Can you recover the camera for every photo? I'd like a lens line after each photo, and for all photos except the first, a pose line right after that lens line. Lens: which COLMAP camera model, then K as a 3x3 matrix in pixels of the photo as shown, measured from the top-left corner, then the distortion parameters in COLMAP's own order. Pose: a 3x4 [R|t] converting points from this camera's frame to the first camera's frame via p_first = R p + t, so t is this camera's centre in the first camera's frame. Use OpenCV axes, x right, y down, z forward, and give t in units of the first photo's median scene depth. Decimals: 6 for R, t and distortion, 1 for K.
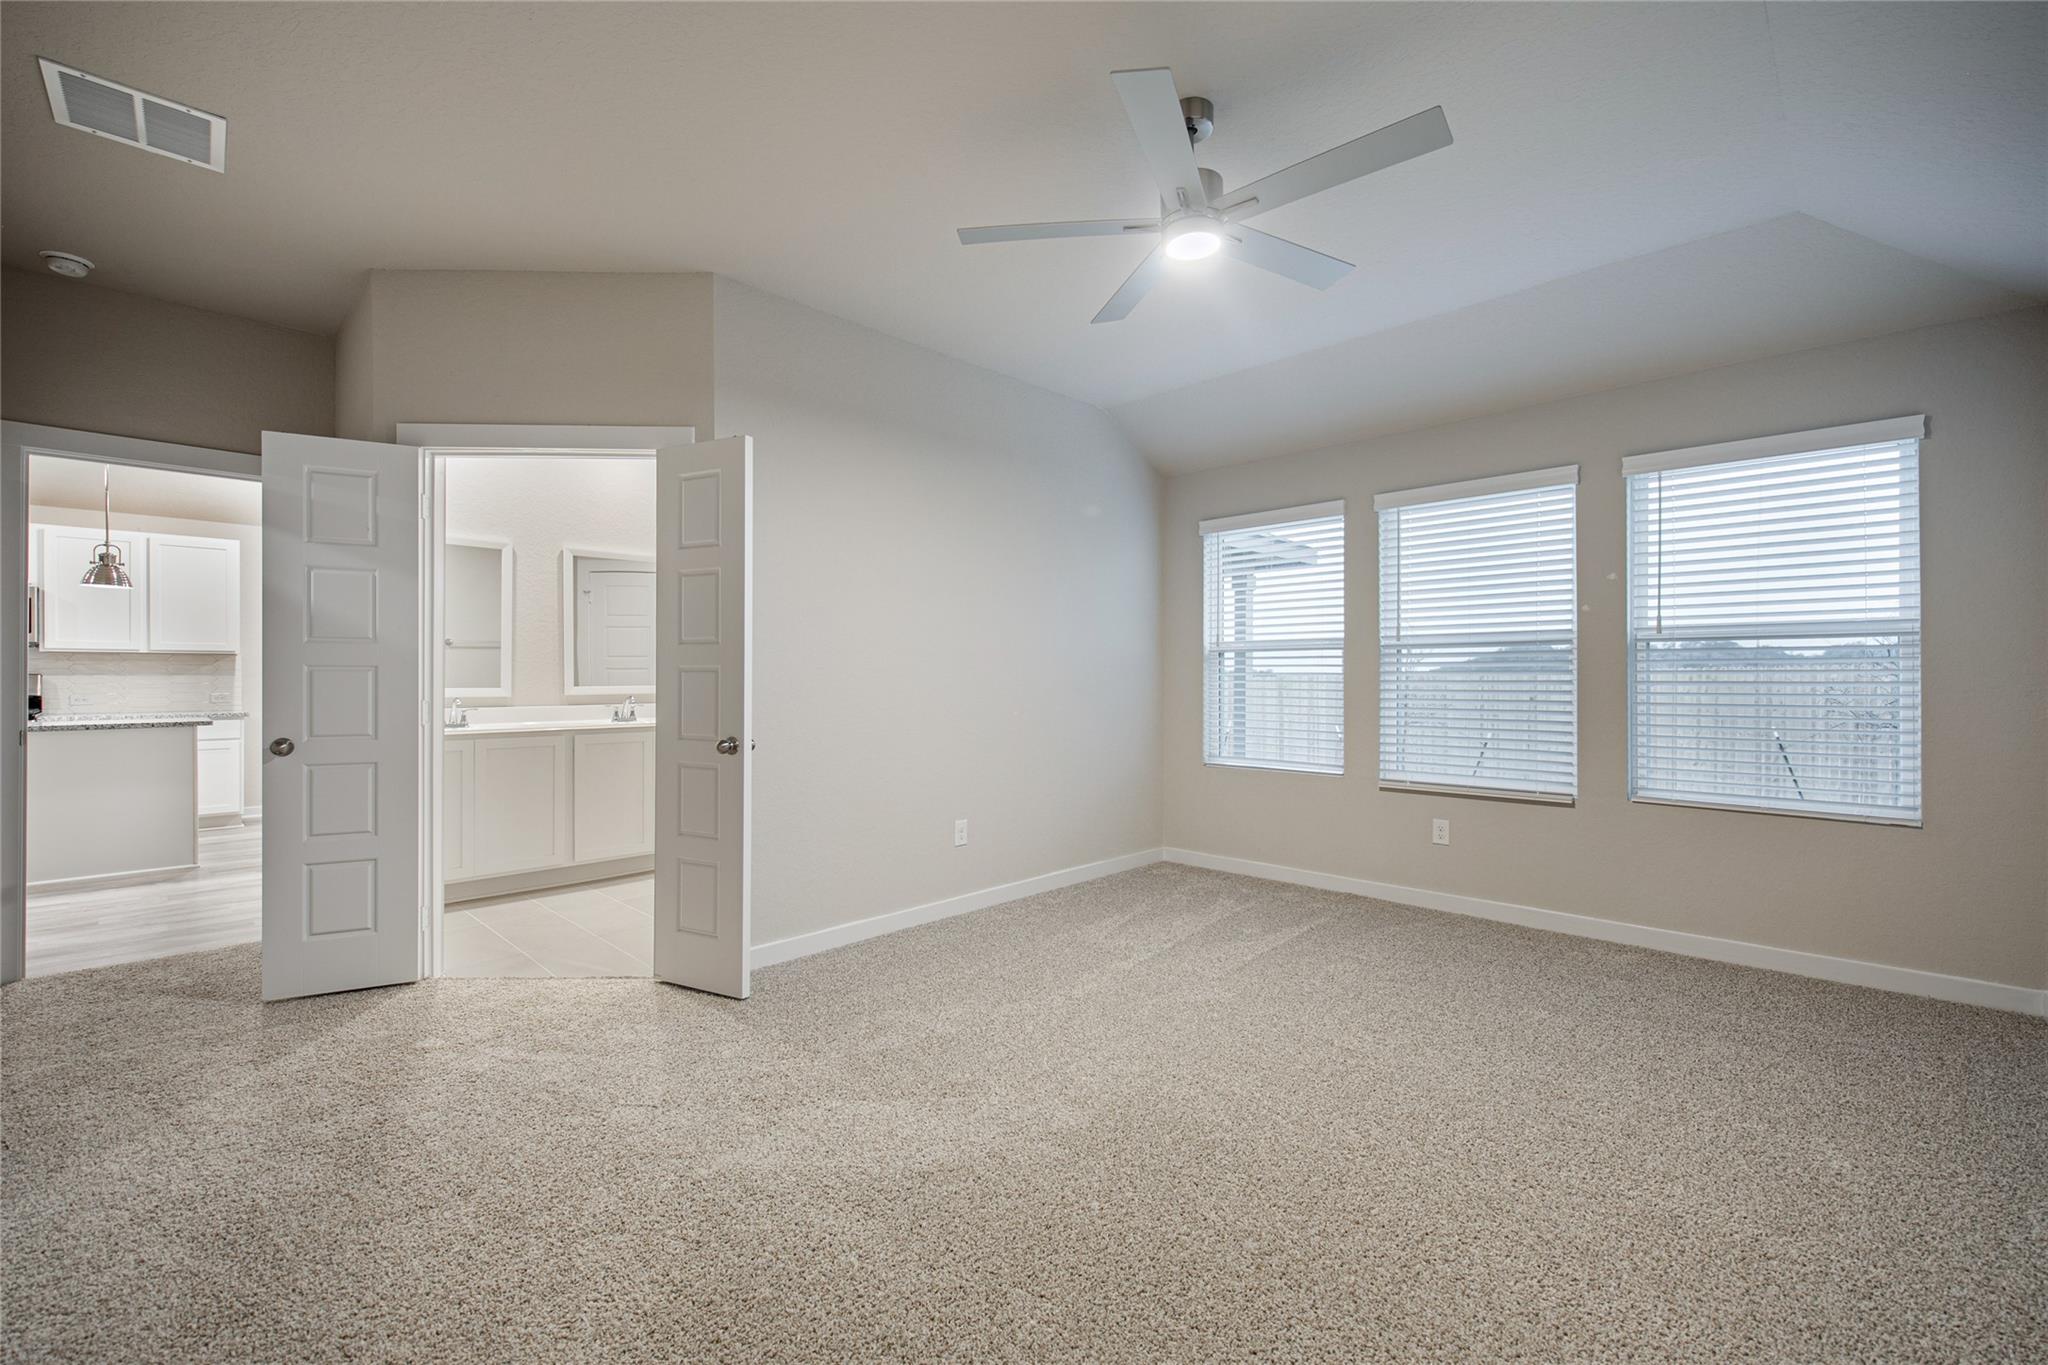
lens RADIAL K [[846.3, 0, 1025.5], [0, 846.3, 676.8], [0, 0, 1]] dist [0.009238, -0.003407]
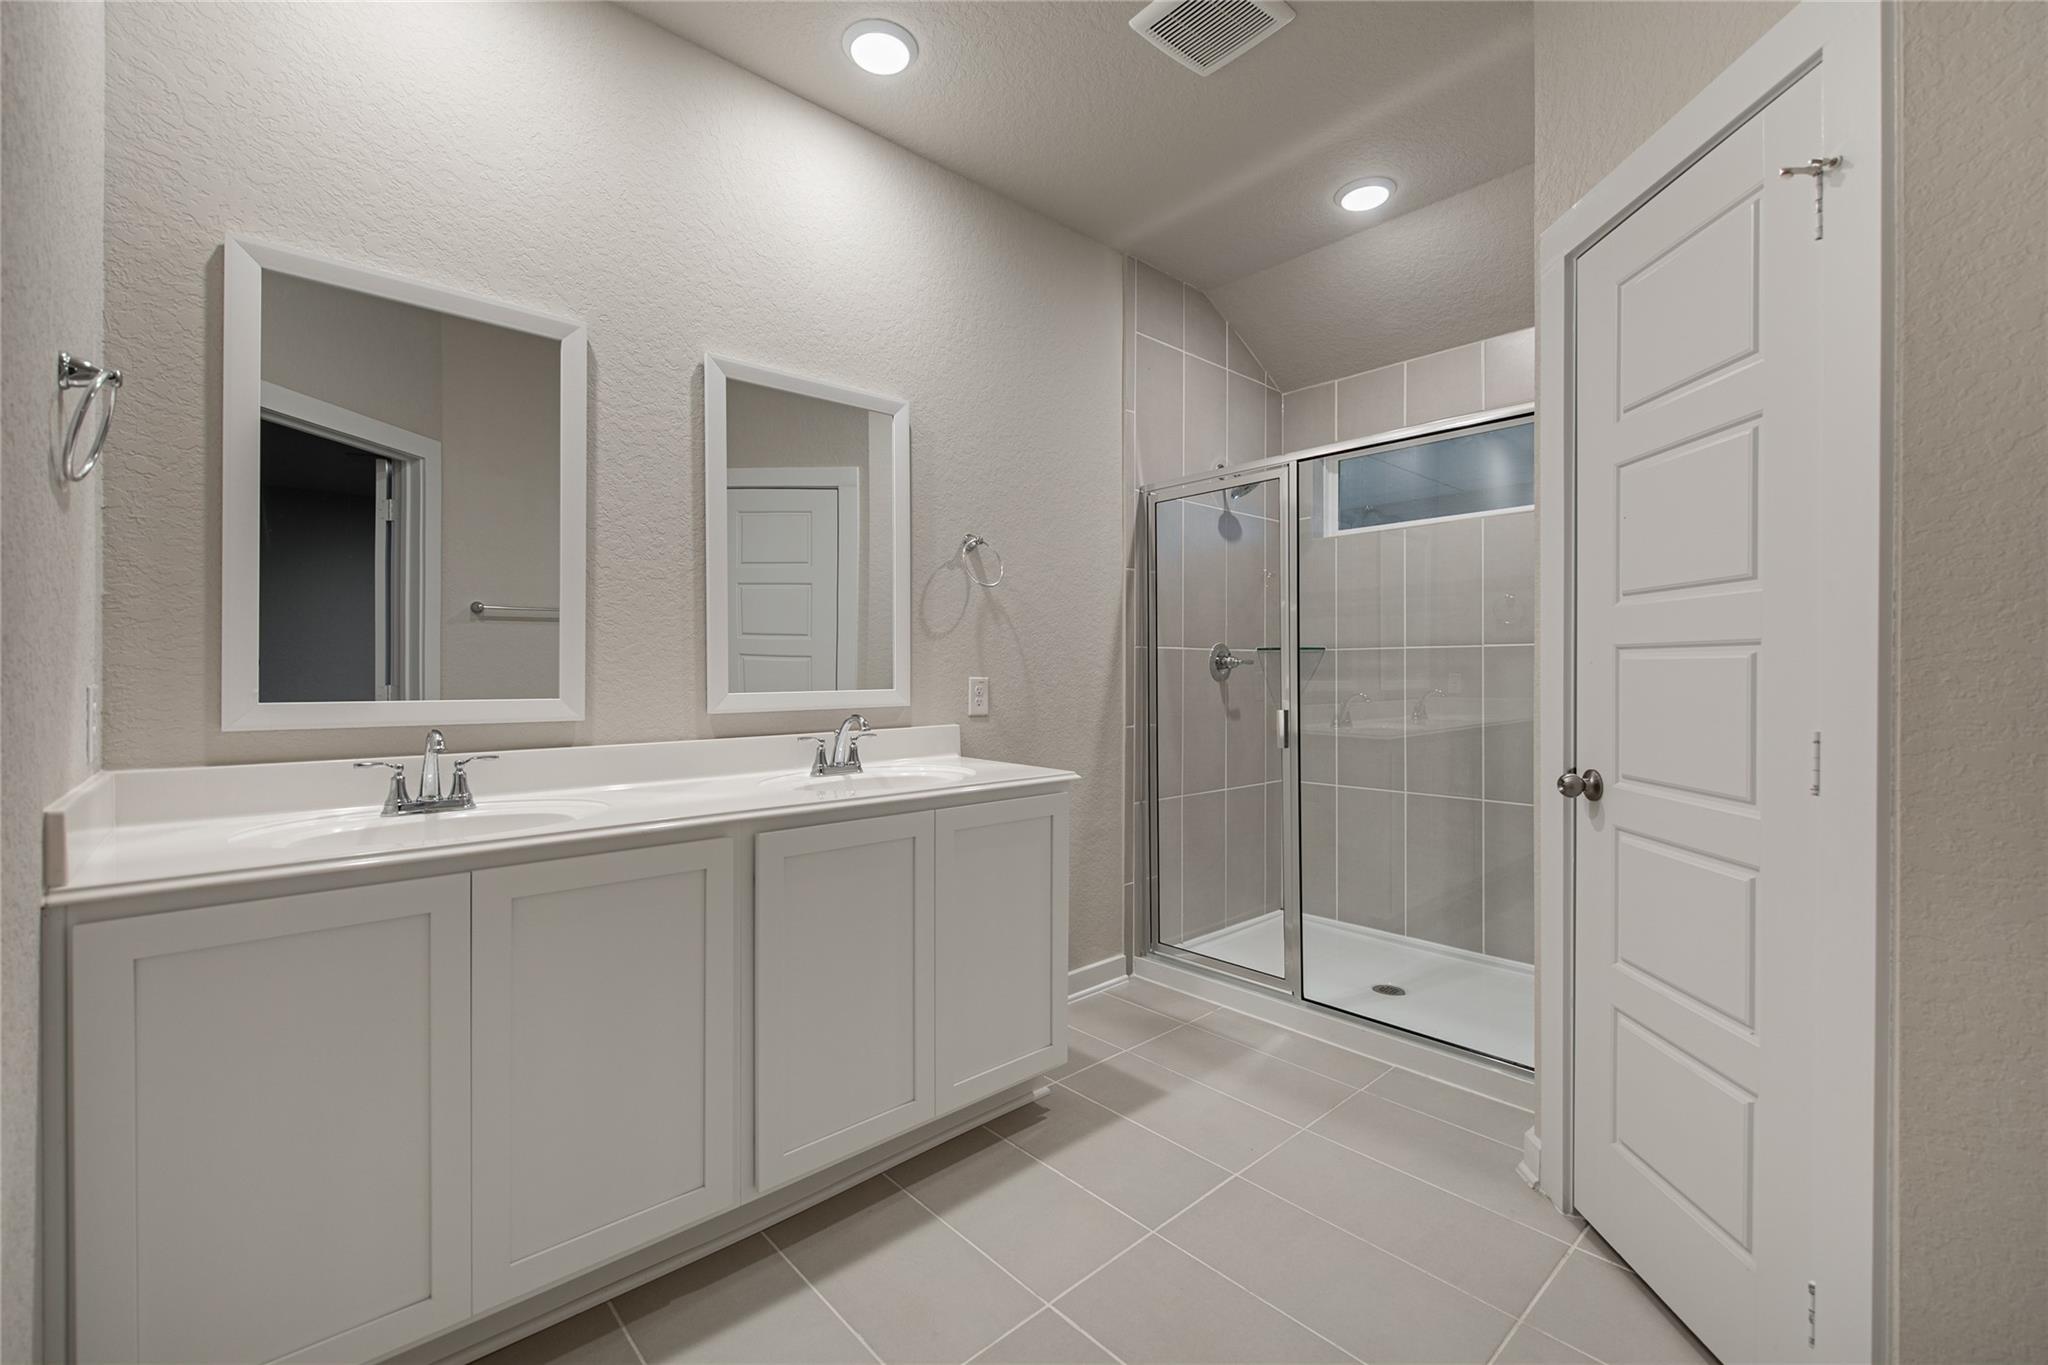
lens RADIAL K [[846.3, 0, 1024.7], [0, 846.3, 677.9], [0, 0, 1]] dist [0.009238, -0.003407]
pose [[0.998385, 0.005505, -0.056537, -0.368344], [-0.005078, 0.999957, 0.007703, 0.000725], [0.056577, -0.007403, 0.998371, 0.598848]]
